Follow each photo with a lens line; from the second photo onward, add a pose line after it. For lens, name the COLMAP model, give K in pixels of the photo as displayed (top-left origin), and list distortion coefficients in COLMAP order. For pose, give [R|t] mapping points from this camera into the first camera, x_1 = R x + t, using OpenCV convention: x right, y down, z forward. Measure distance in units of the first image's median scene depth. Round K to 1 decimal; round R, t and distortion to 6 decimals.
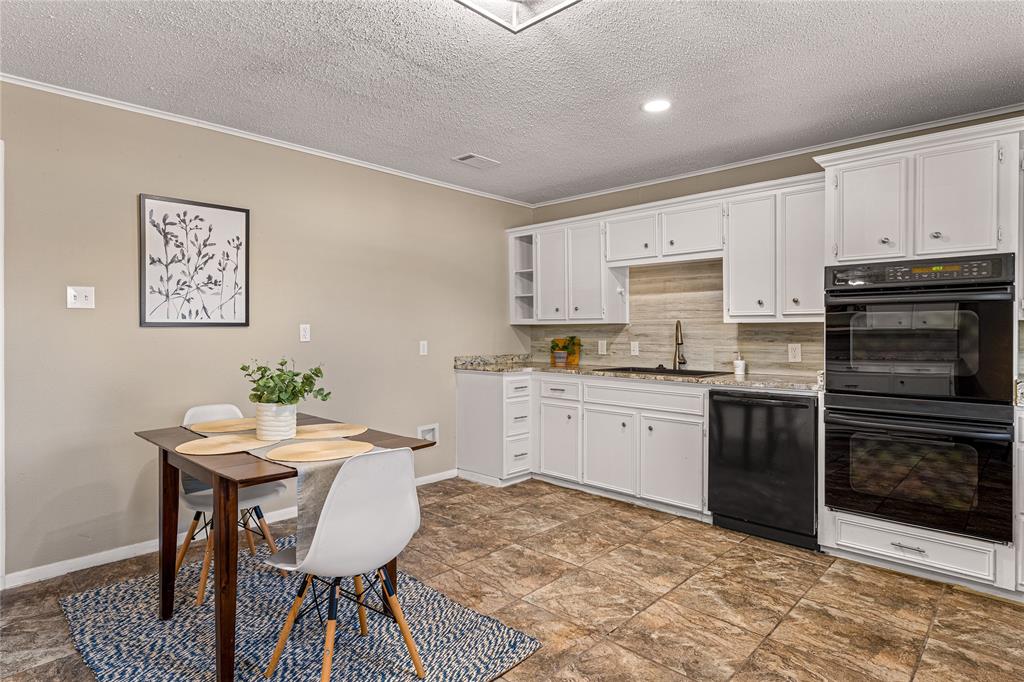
lens RADIAL K [[544.4, 0, 511.7], [0, 544.4, 332.8], [0, 0, 1]] dist [-0.001487, -0.000778]
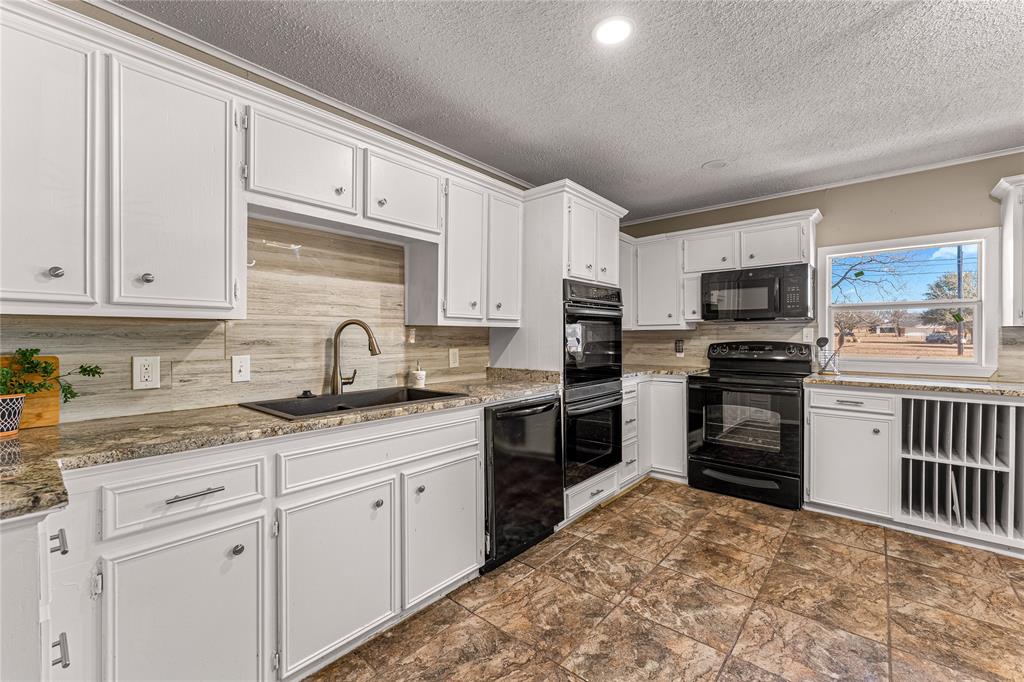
lens RADIAL K [[420.1, 0, 512.0], [0, 420.1, 337.4], [0, 0, 1]] dist [-0.004347, -0.000947]
pose [[-0.039520, -0.002097, 0.999217, -0.250693], [0.004666, 0.999987, 0.002283, -0.001351], [-0.999208, 0.004752, -0.039510, 0.972825]]
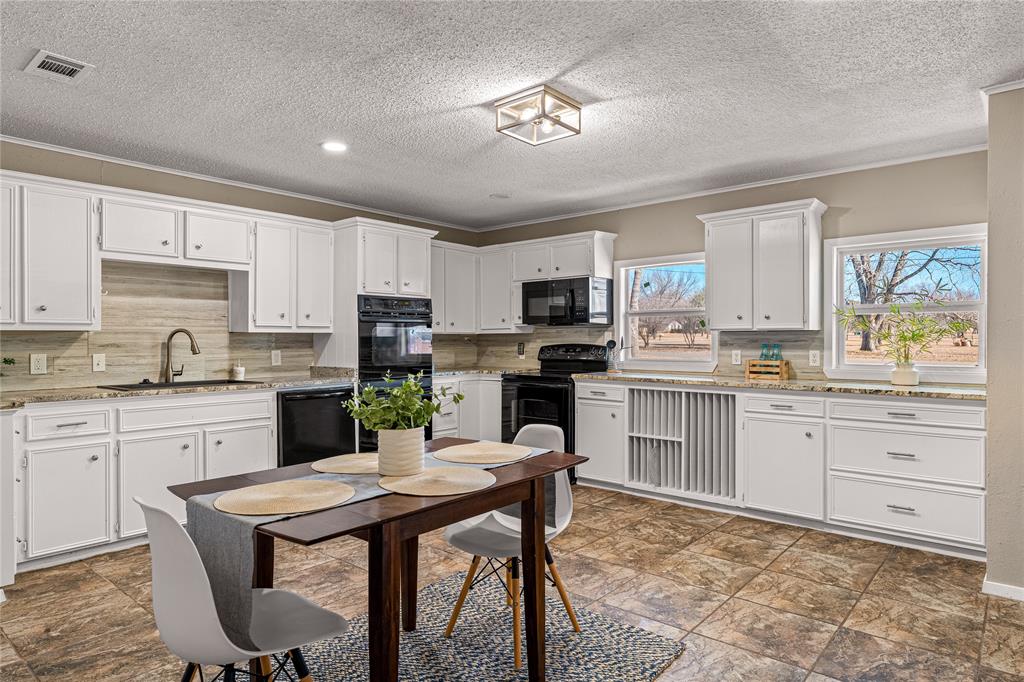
lens RADIAL K [[598.7, 0, 512.4], [0, 598.7, 341.2], [0, 0, 1]] dist [-0.013000, 0.003012]
pose [[-0.054445, -0.003371, 0.998511, -0.864978], [0.007537, 0.999964, 0.003787, -0.001122], [-0.998488, 0.007732, -0.054418, 0.580062]]
